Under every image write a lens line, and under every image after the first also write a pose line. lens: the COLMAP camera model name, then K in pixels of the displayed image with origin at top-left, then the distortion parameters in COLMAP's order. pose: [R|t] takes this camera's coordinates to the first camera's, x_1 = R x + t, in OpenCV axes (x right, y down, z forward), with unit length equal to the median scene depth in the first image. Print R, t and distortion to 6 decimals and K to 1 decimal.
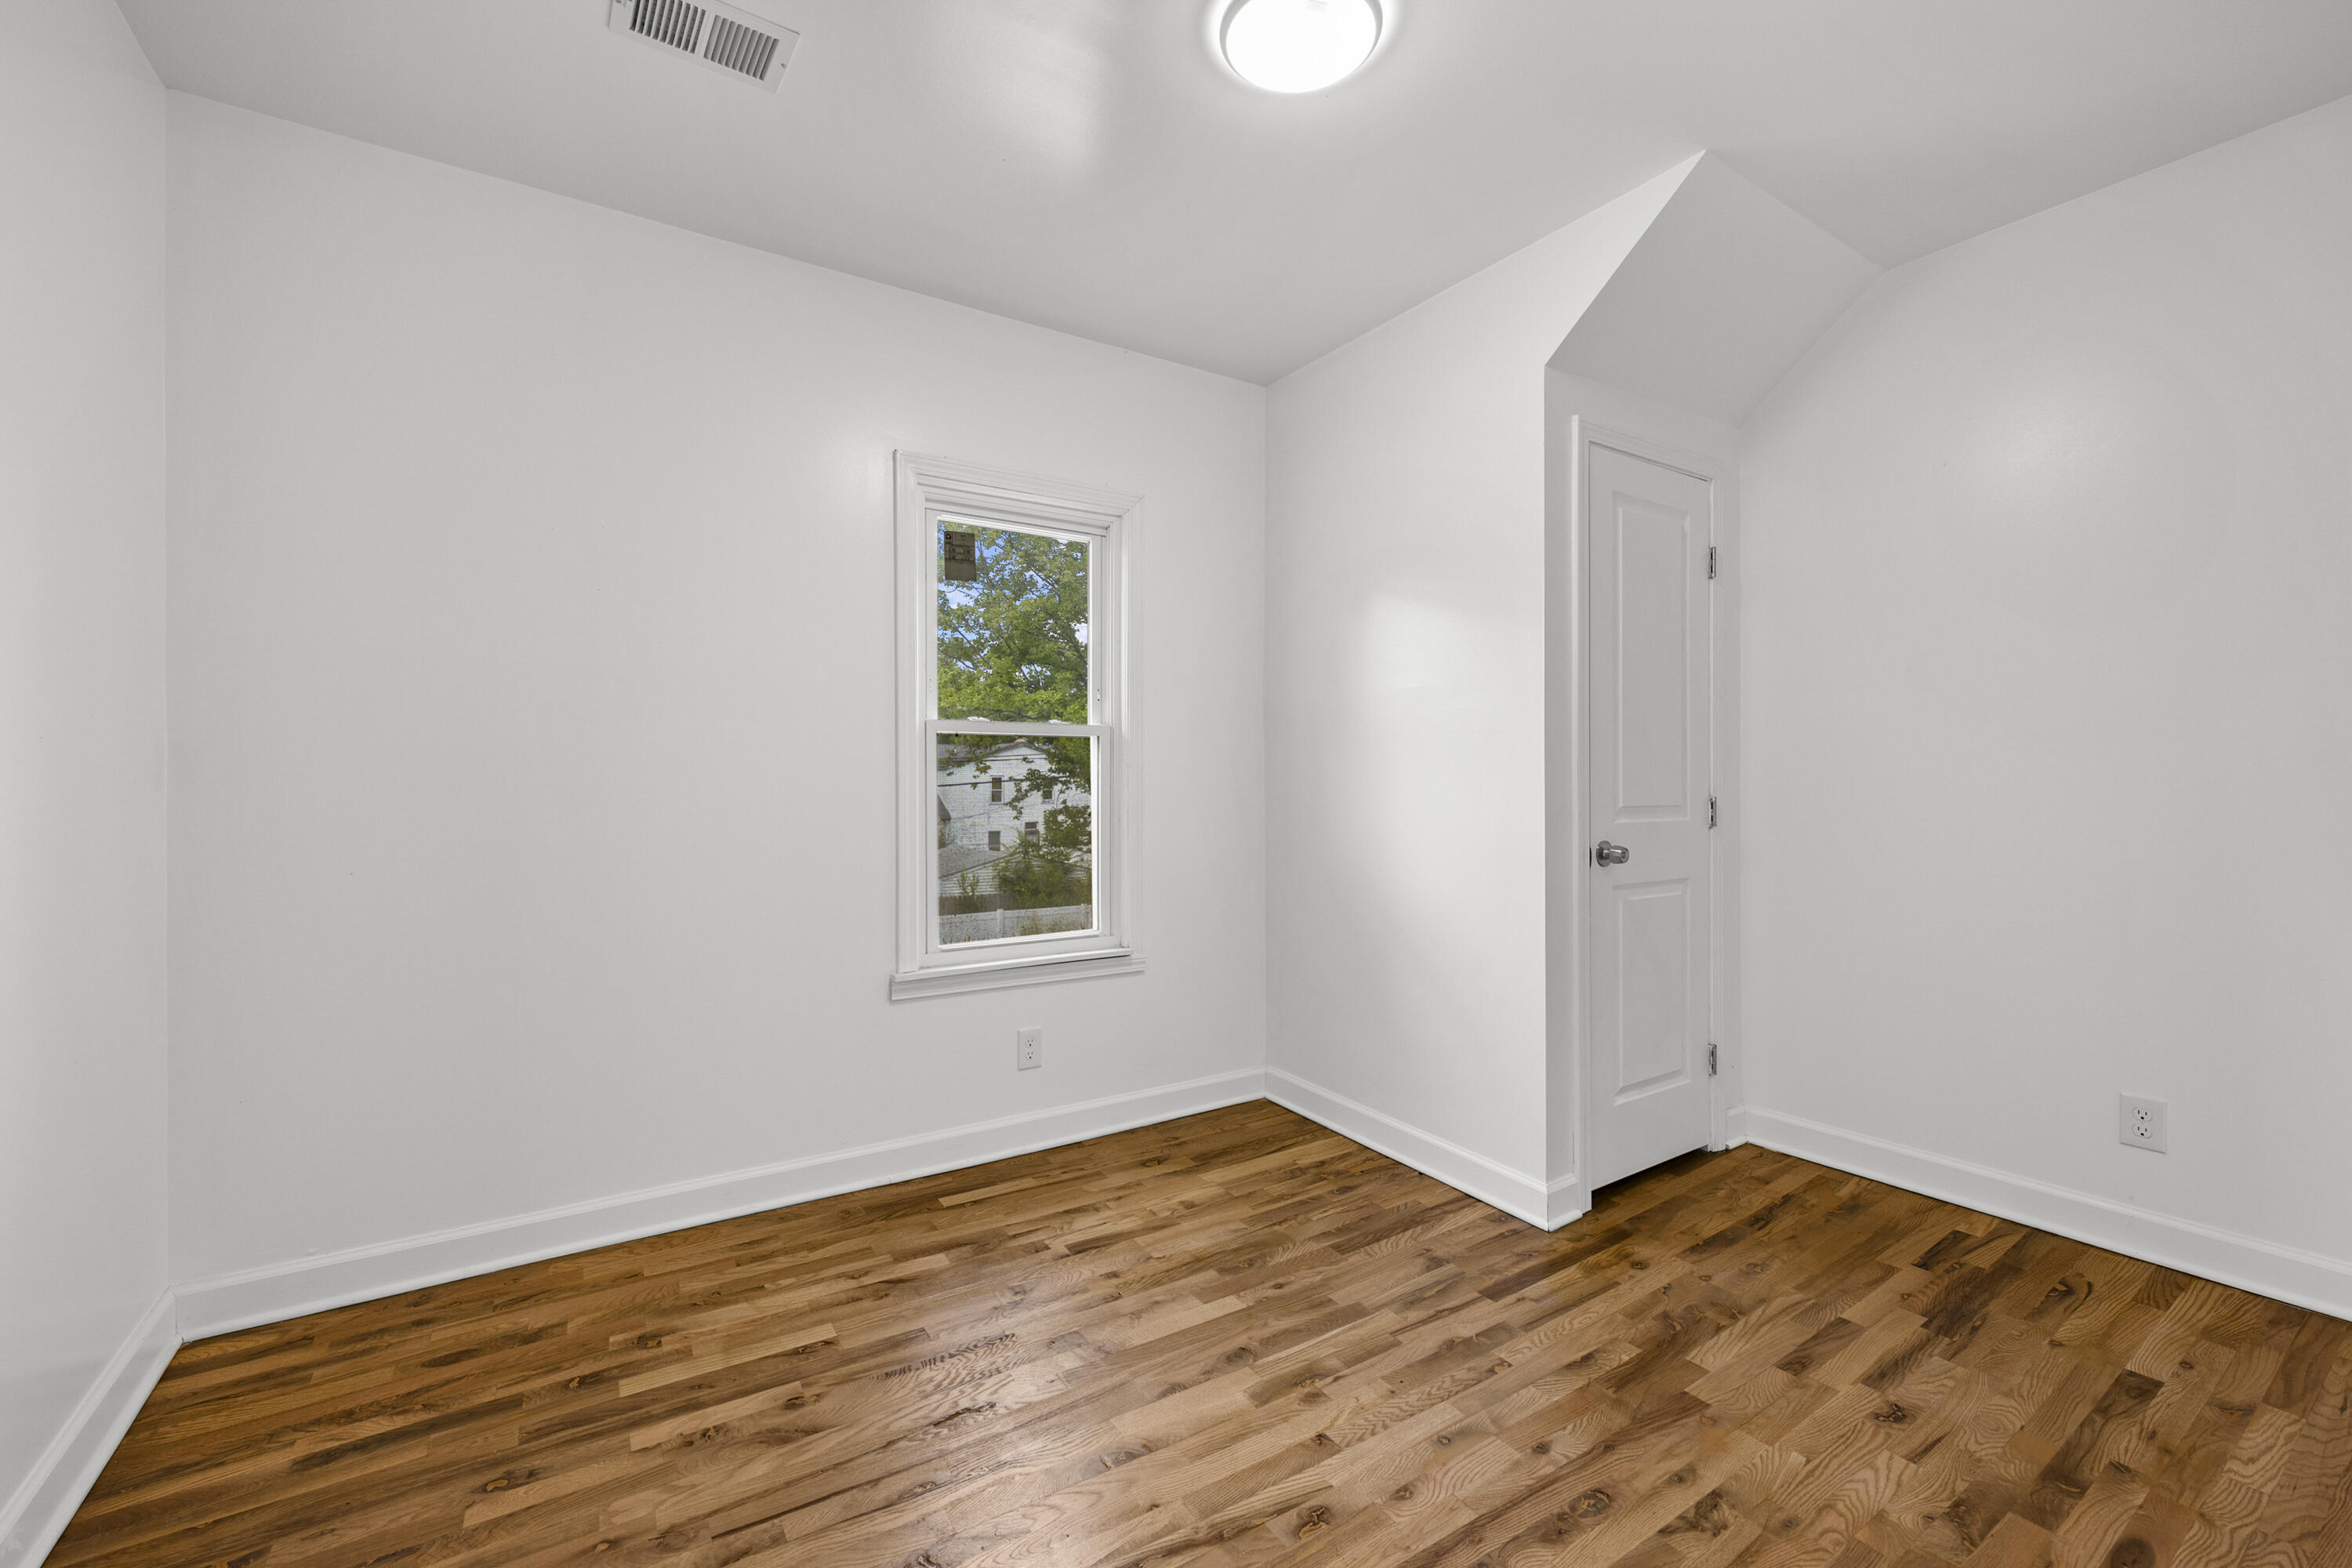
lens RADIAL K [[978.9, 0, 1178.8], [0, 978.9, 784.2], [0, 0, 1]] dist [-0.001126, 0.000526]
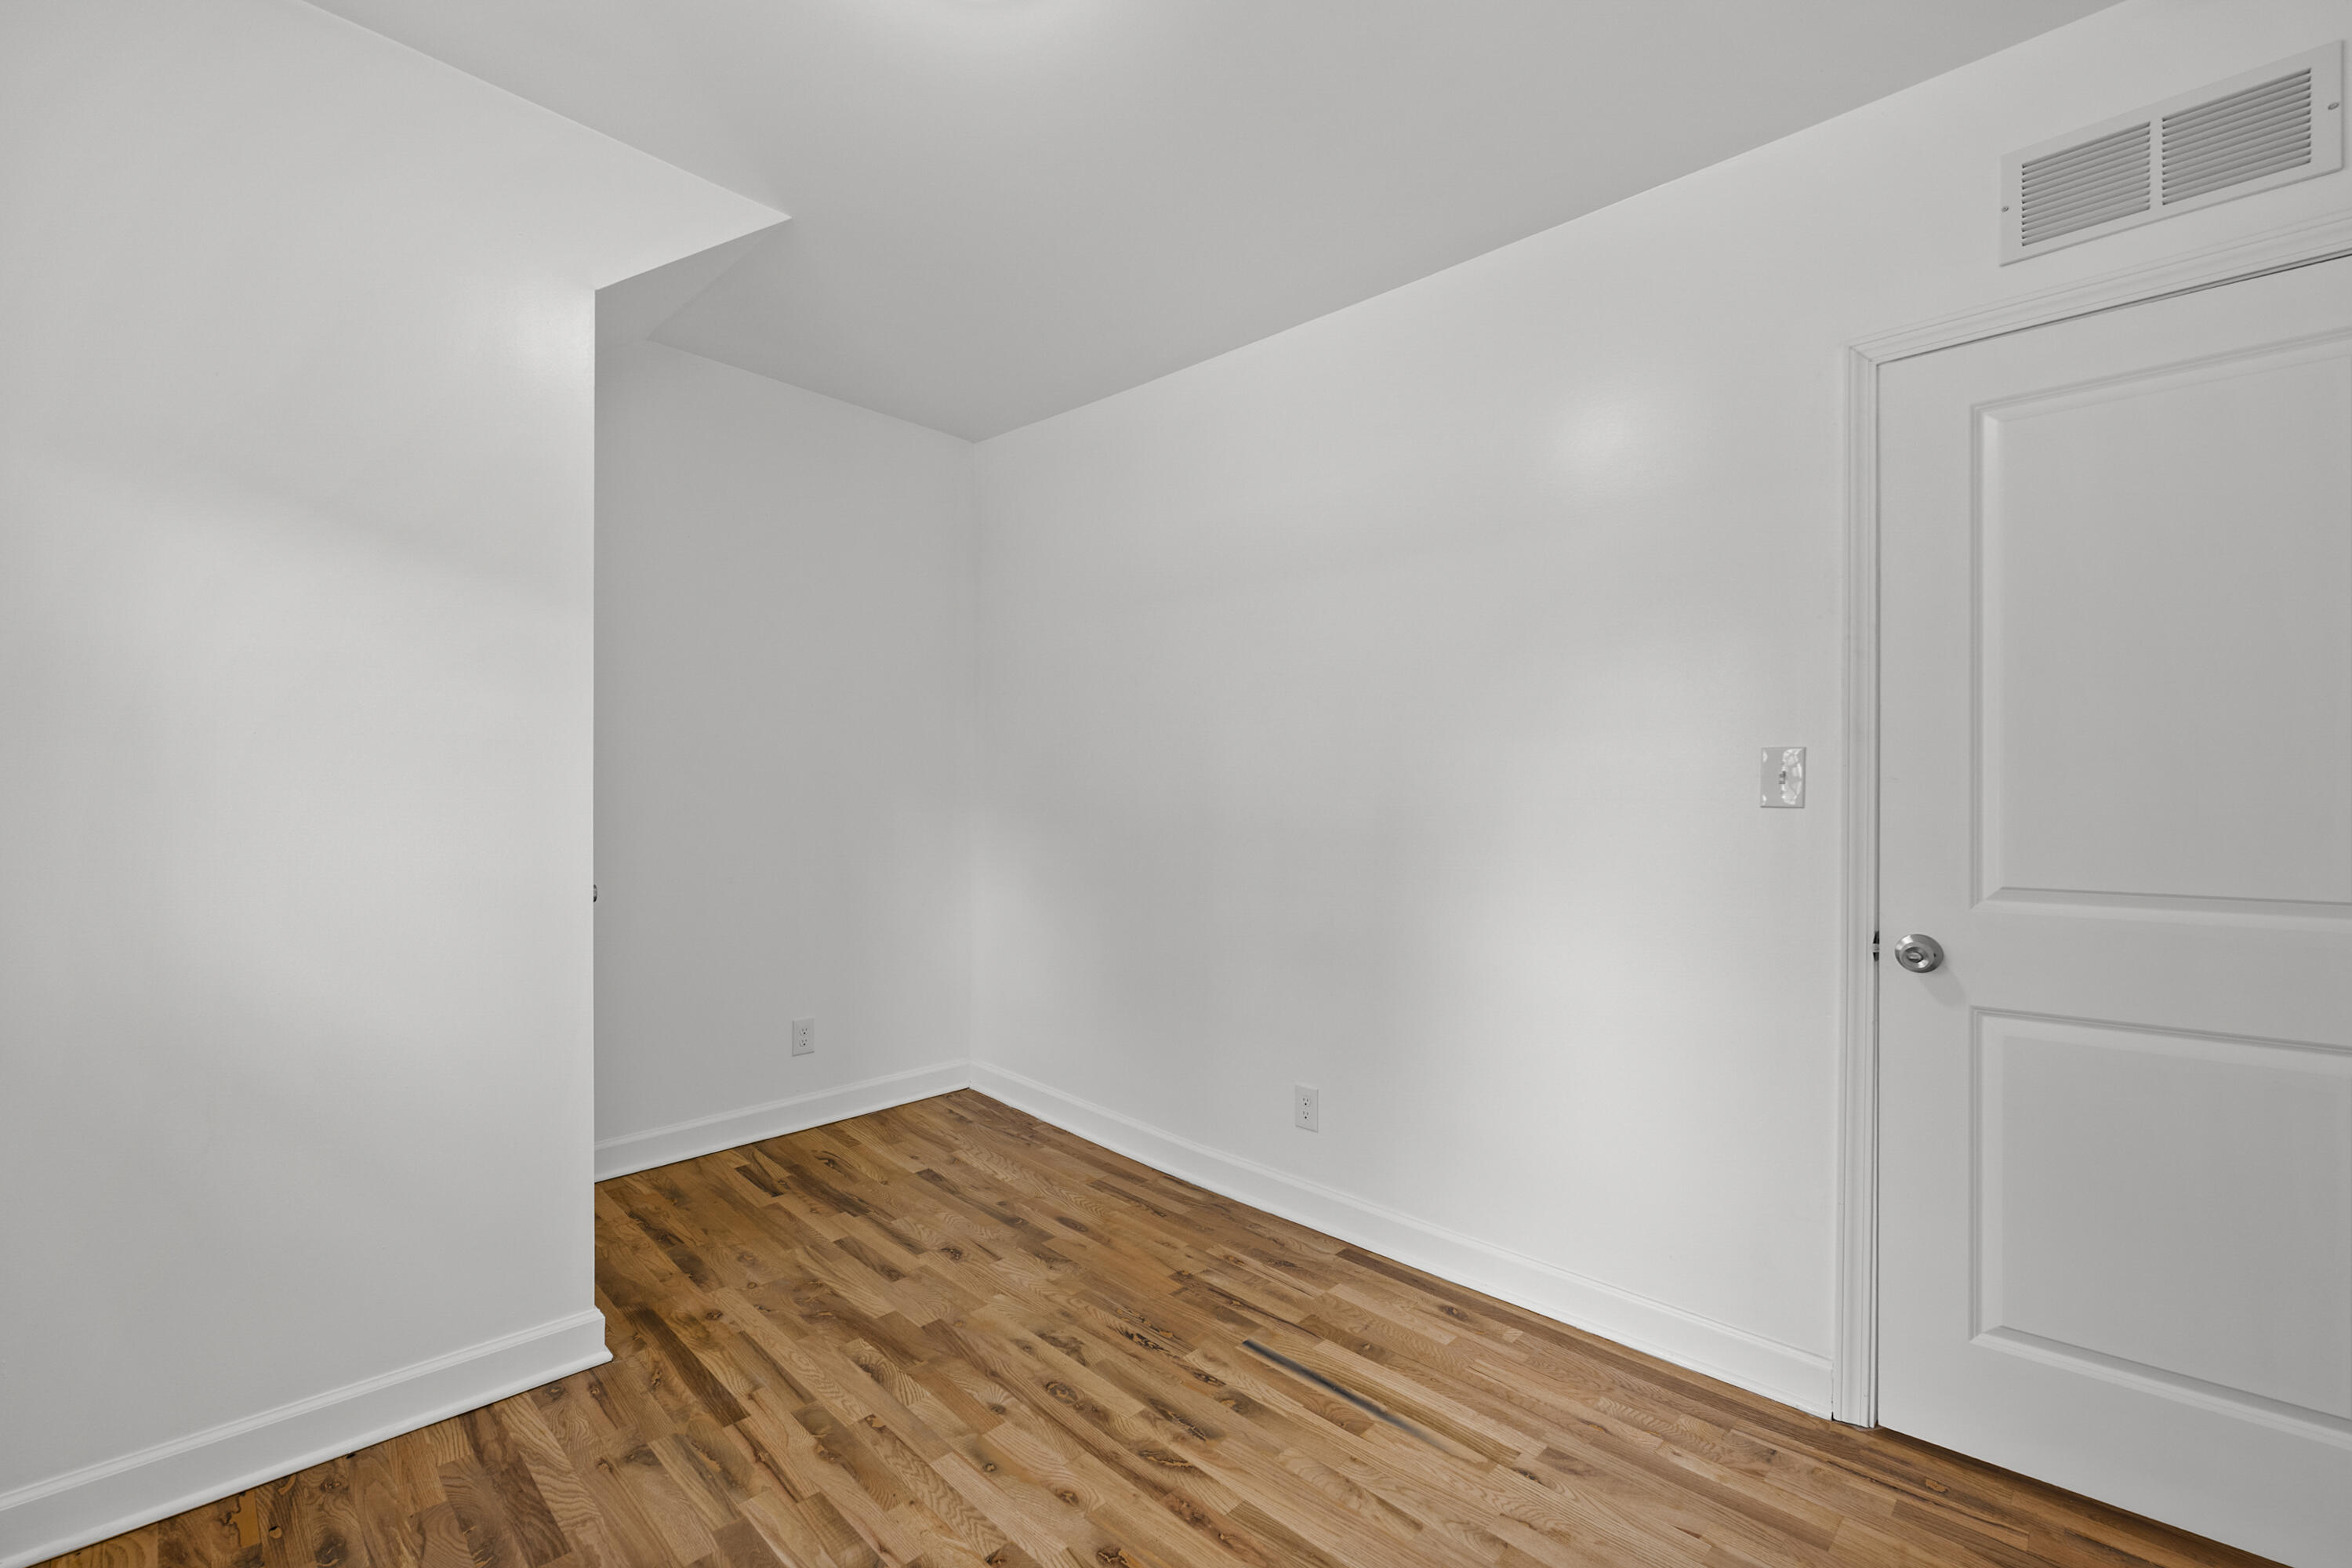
lens RADIAL K [[978.9, 0, 1180.0], [0, 978.9, 795.7], [0, 0, 1]] dist [-0.001126, 0.000526]
pose [[-0.226892, -0.003634, 0.973913, -0.622049], [-0.002405, 0.999992, 0.003171, -0.021864], [-0.973917, -0.001623, -0.226899, 0.857750]]
